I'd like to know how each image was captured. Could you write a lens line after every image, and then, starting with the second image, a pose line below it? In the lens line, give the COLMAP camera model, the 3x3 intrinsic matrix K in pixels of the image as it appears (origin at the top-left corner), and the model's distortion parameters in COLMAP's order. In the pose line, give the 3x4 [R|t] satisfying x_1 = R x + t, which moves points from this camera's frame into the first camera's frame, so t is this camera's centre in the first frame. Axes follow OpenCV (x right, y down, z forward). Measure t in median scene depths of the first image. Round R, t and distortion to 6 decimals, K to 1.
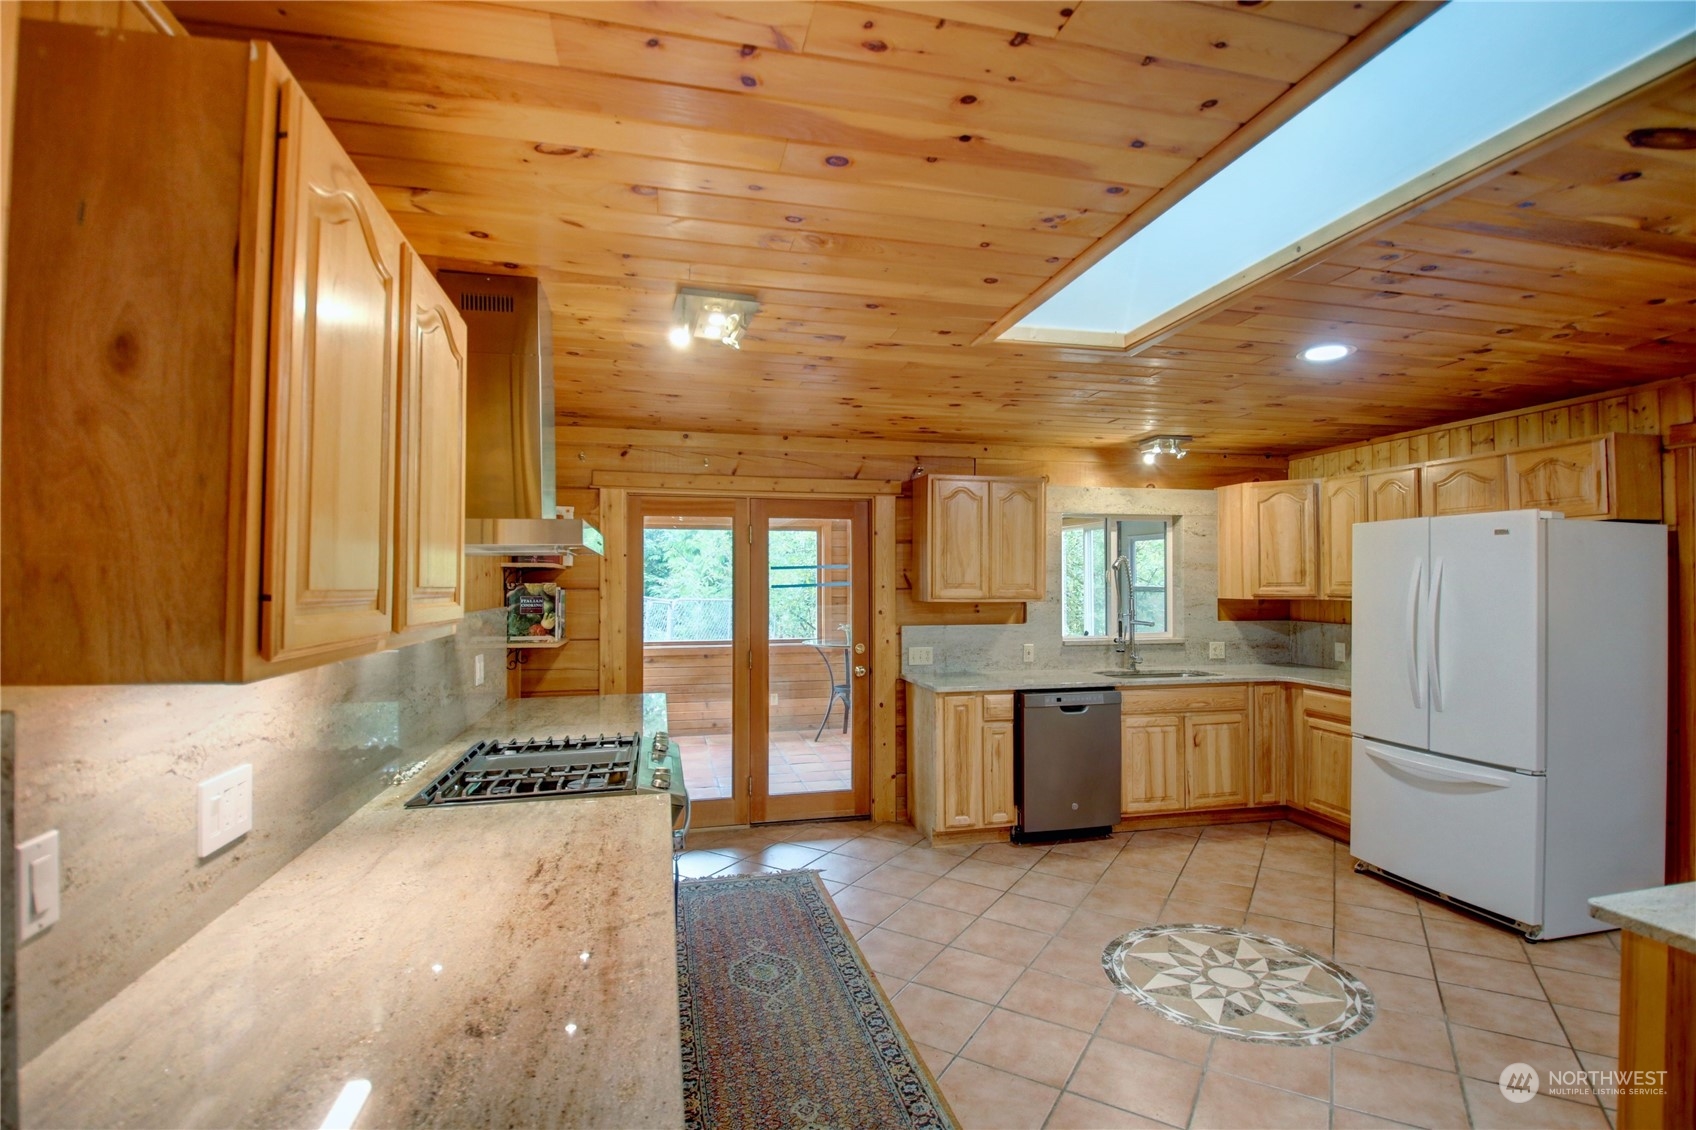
lens RADIAL K [[788.6, 0, 847.8], [0, 788.6, 570.7], [0, 0, 1]] dist [0.007156, -0.020976]
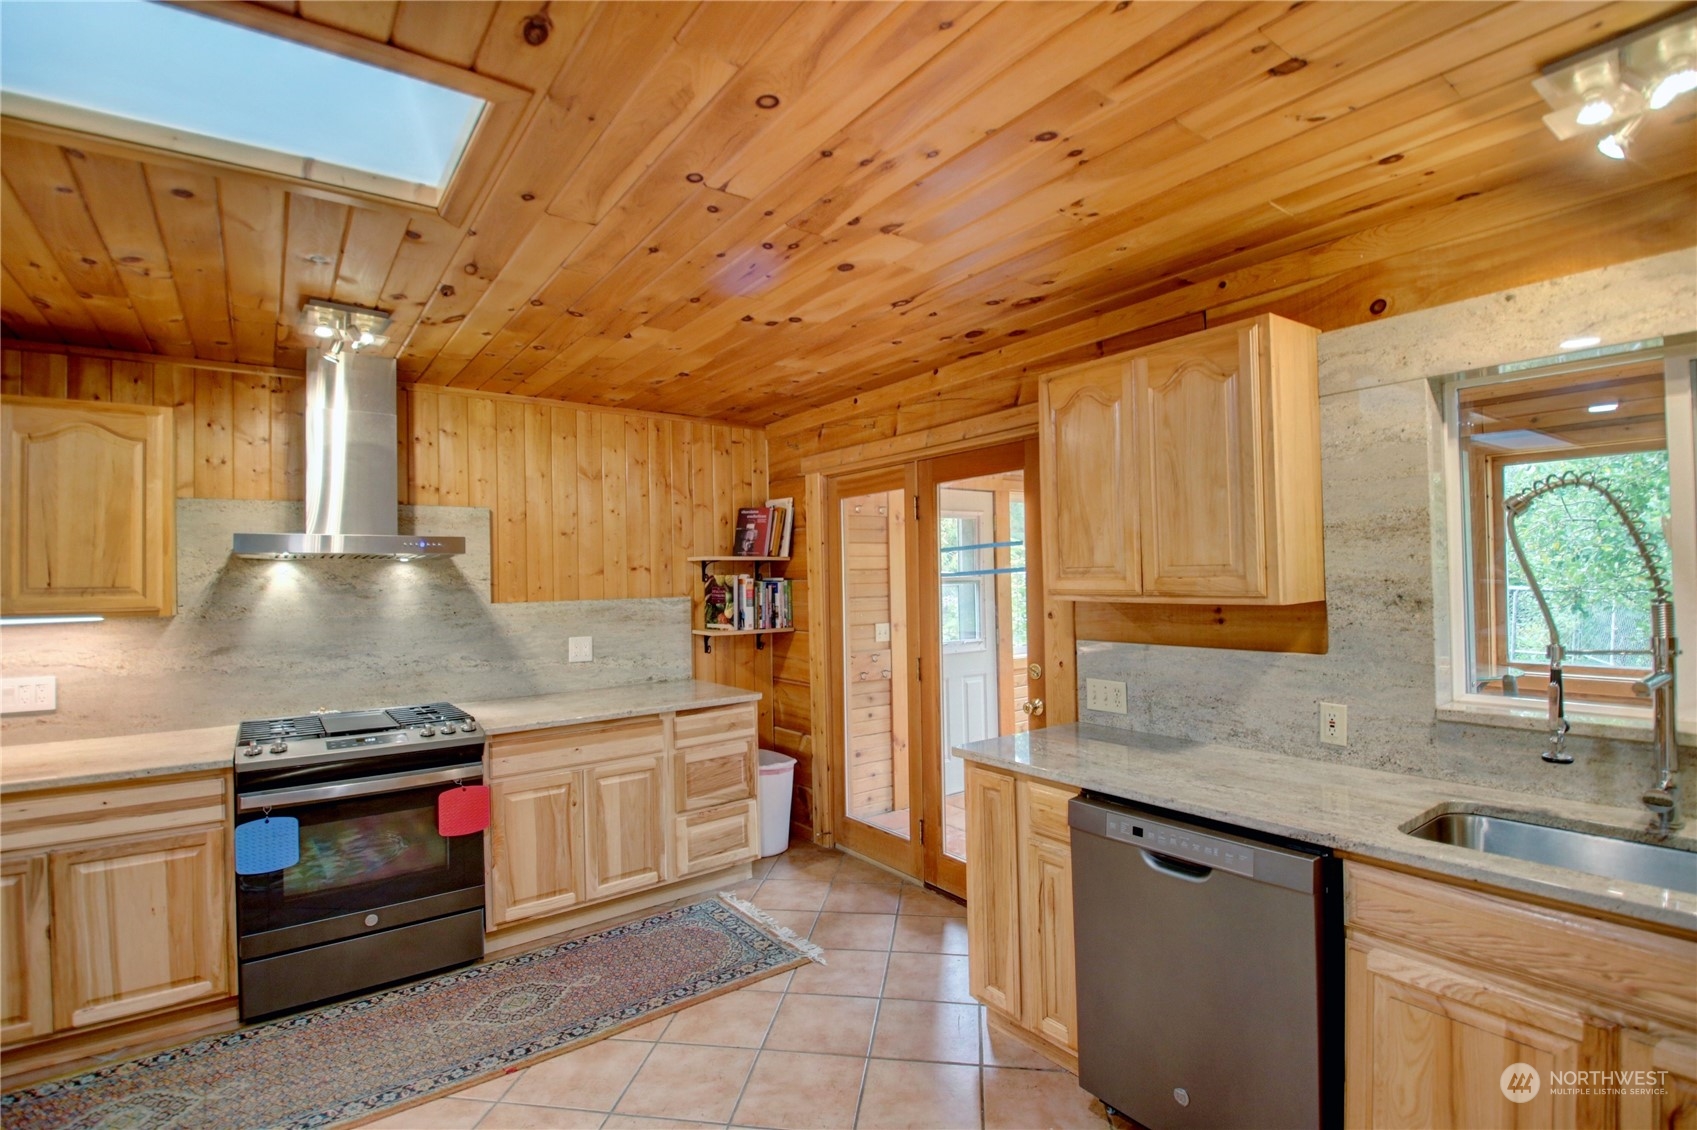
lens RADIAL K [[789.1, 0, 851.3], [0, 789.1, 565.5], [0, 0, 1]] dist [0.007156, -0.020976]
pose [[0.386808, -0.018702, -0.921970, 0.594585], [0.032174, 0.999459, -0.006776, 0.014594], [0.921599, -0.027043, 0.387201, 0.675018]]
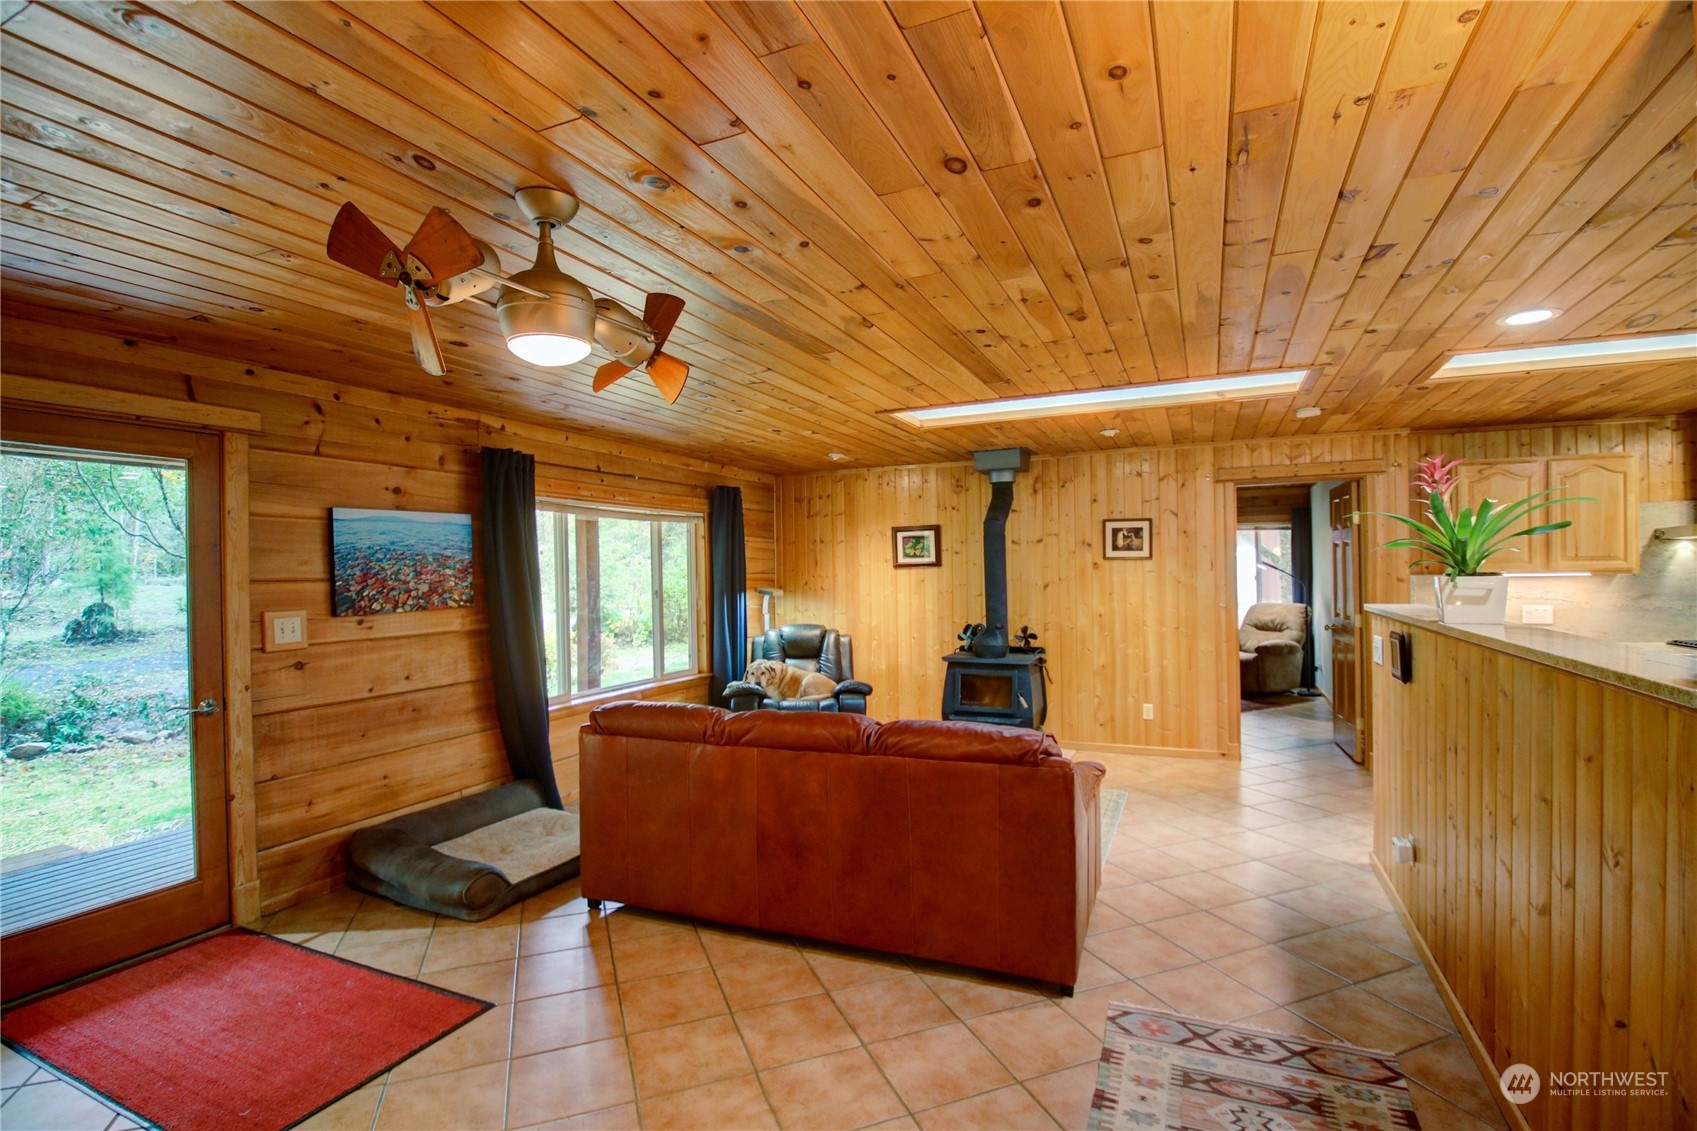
lens RADIAL K [[789.1, 0, 850.4], [0, 789.1, 567.6], [0, 0, 1]] dist [0.007156, -0.020976]
pose [[-0.608198, 0.006787, -0.793757, 1.312667], [0.029814, 0.999453, -0.014299, 0.008566], [0.793226, -0.032362, -0.608067, 0.200866]]
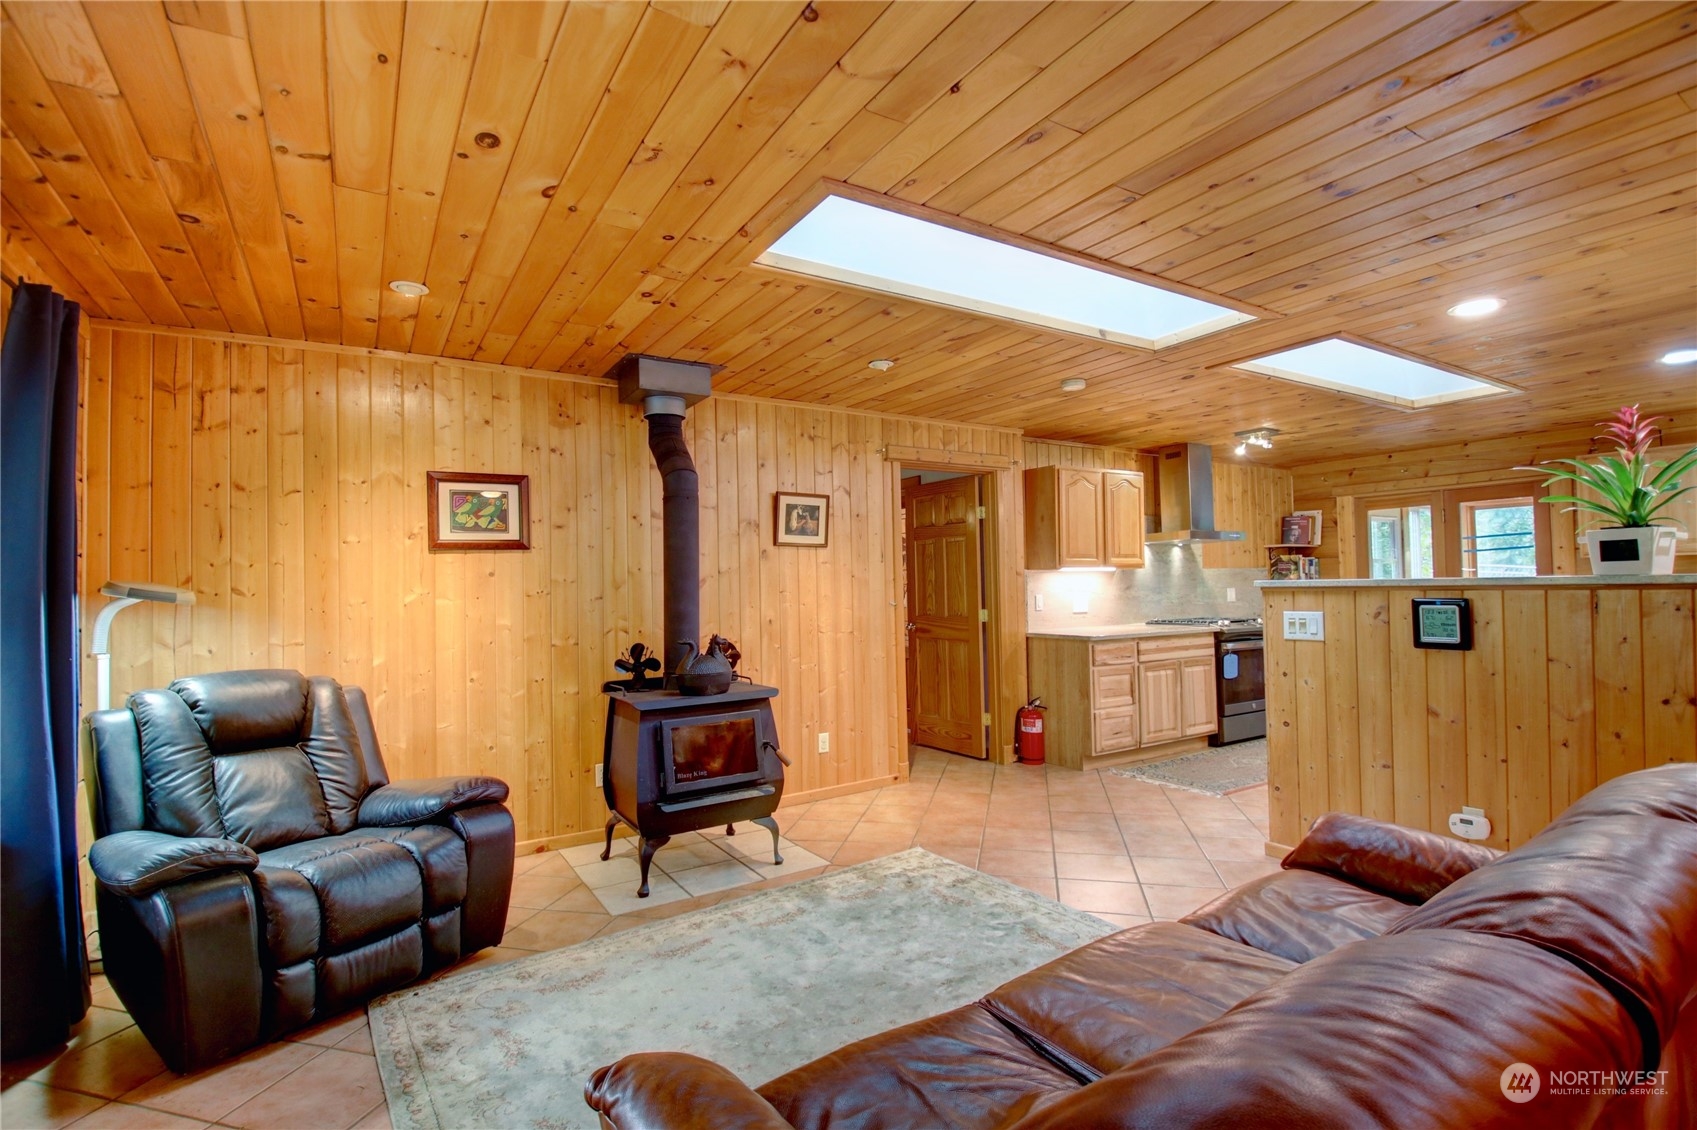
lens RADIAL K [[789.1, 0, 852.9], [0, 789.1, 576.3], [0, 0, 1]] dist [0.007156, -0.020976]
pose [[0.320636, -0.016583, -0.947057, 0.942205], [0.035353, 0.999360, -0.005529, 0.036403], [0.946543, -0.031708, 0.321017, -0.516849]]
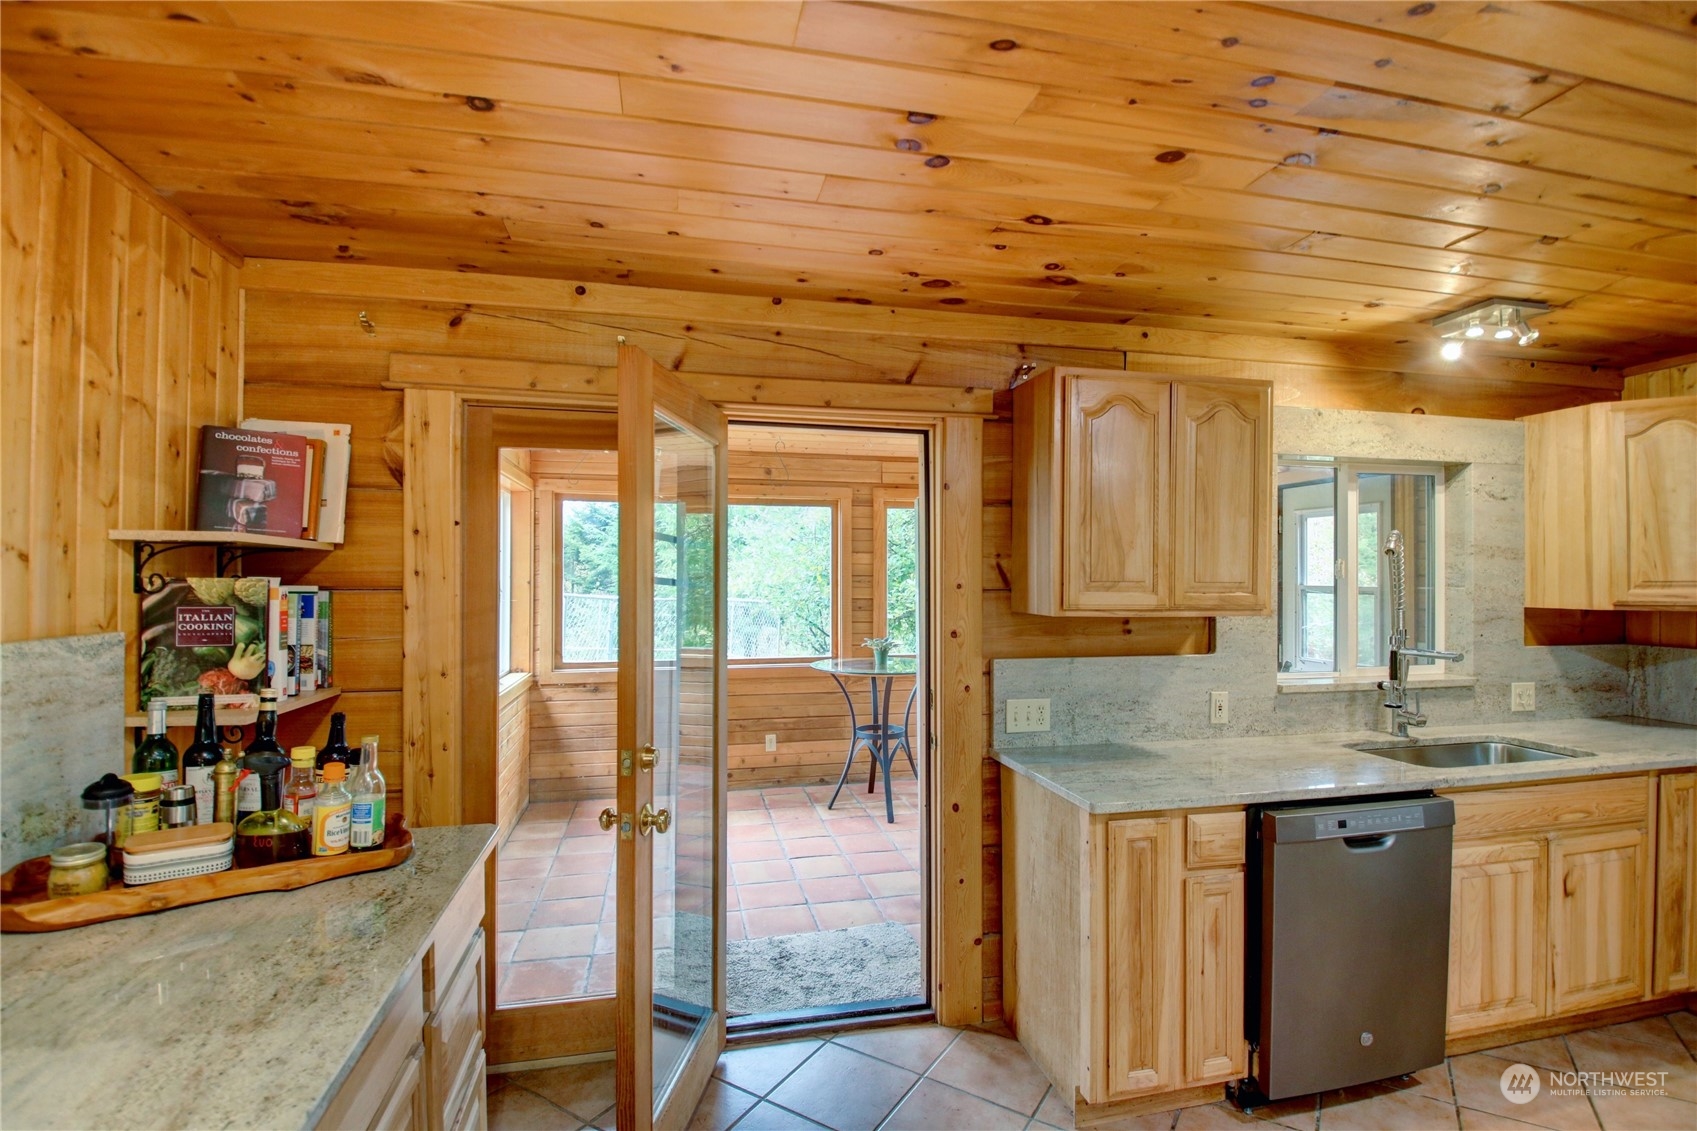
lens RADIAL K [[789.1, 0, 842.2], [0, 789.1, 569.4], [0, 0, 1]] dist [0.007156, -0.020976]
pose [[0.999772, 0.002726, -0.021200, -0.025334], [-0.002664, 0.999992, 0.002983, 0.008131], [0.021208, -0.002926, 0.999771, 0.504089]]
